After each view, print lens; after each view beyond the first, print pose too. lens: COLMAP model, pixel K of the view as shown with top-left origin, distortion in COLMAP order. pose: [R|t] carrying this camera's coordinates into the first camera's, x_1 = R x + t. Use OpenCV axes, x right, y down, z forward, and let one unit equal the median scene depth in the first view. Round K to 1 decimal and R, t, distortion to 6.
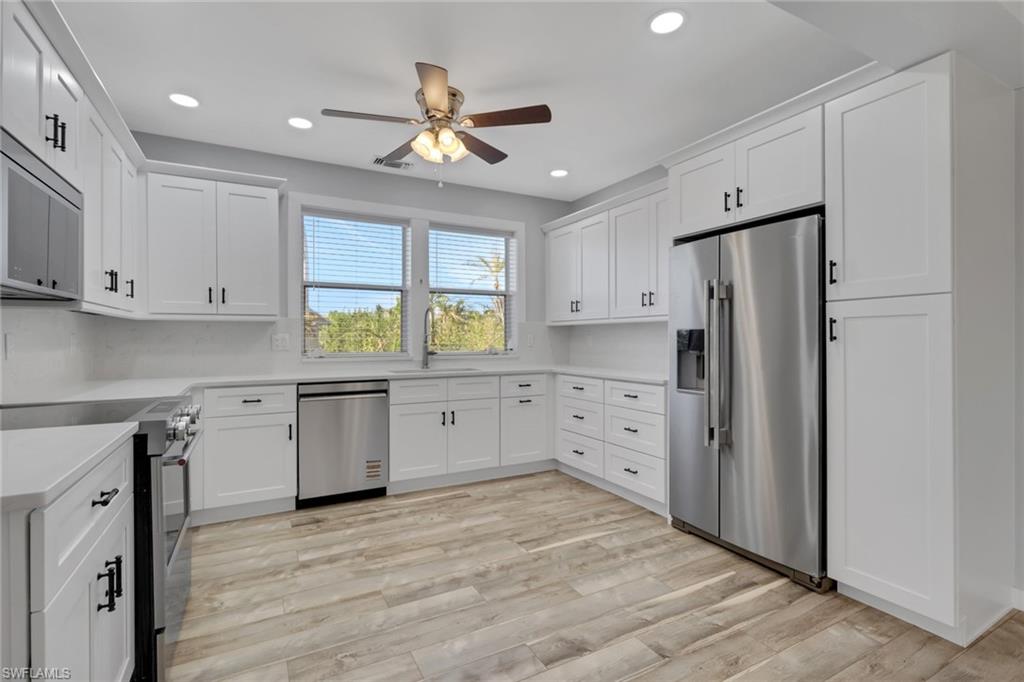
lens RADIAL K [[476.7, 0, 509.3], [0, 476.7, 337.0], [0, 0, 1]] dist [-0.002008, 0.000252]
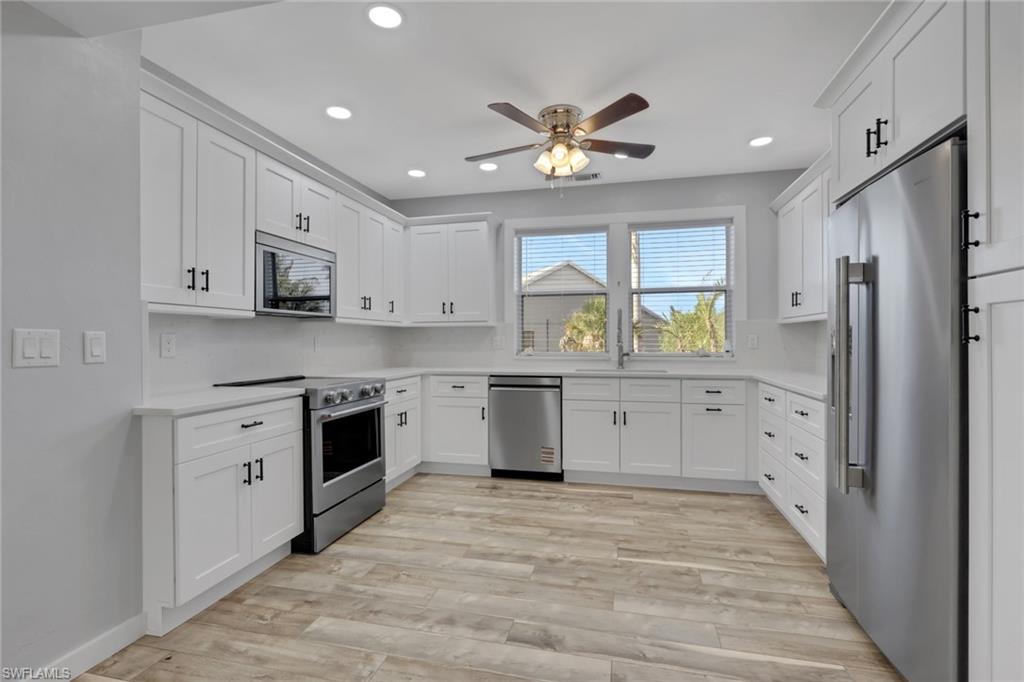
lens RADIAL K [[476.7, 0, 511.3], [0, 476.7, 339.0], [0, 0, 1]] dist [-0.002008, 0.000252]
pose [[0.745230, -0.001598, -0.666805, 0.479288], [0.003060, 0.999995, 0.001024, 0.000857], [0.666800, -0.002804, 0.745231, 0.117981]]
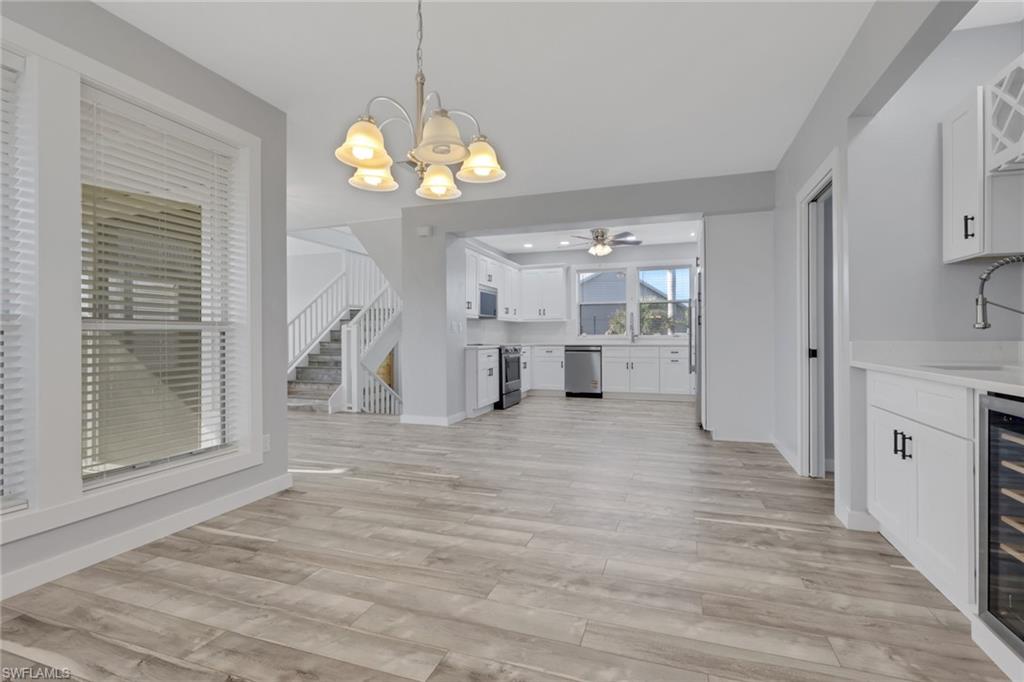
lens RADIAL K [[476.7, 0, 509.3], [0, 476.7, 338.2], [0, 0, 1]] dist [-0.002008, 0.000252]
pose [[0.672371, 0.001460, -0.740213, 1.359127], [0.005092, 0.999965, 0.006598, 0.043370], [0.740197, -0.008206, 0.672340, -1.016043]]
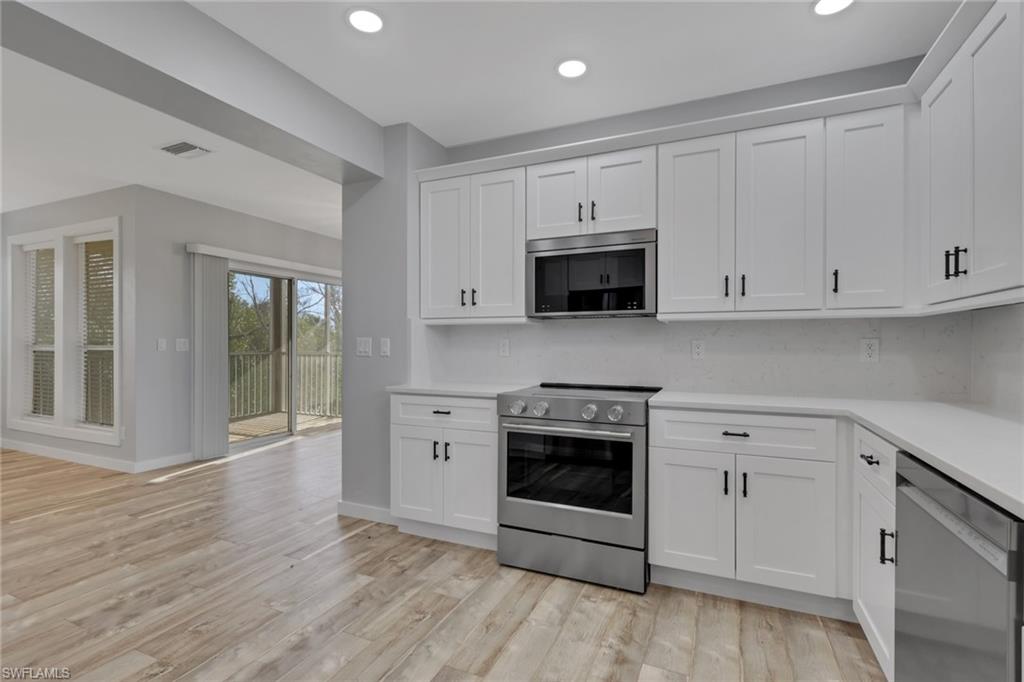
lens RADIAL K [[476.7, 0, 514.8], [0, 476.7, 340.1], [0, 0, 1]] dist [-0.002008, 0.000252]
pose [[-0.792430, -0.003861, -0.609951, 0.115773], [0.001447, 0.999965, -0.008209, 0.003520], [0.609962, -0.007388, -0.792396, 1.253523]]
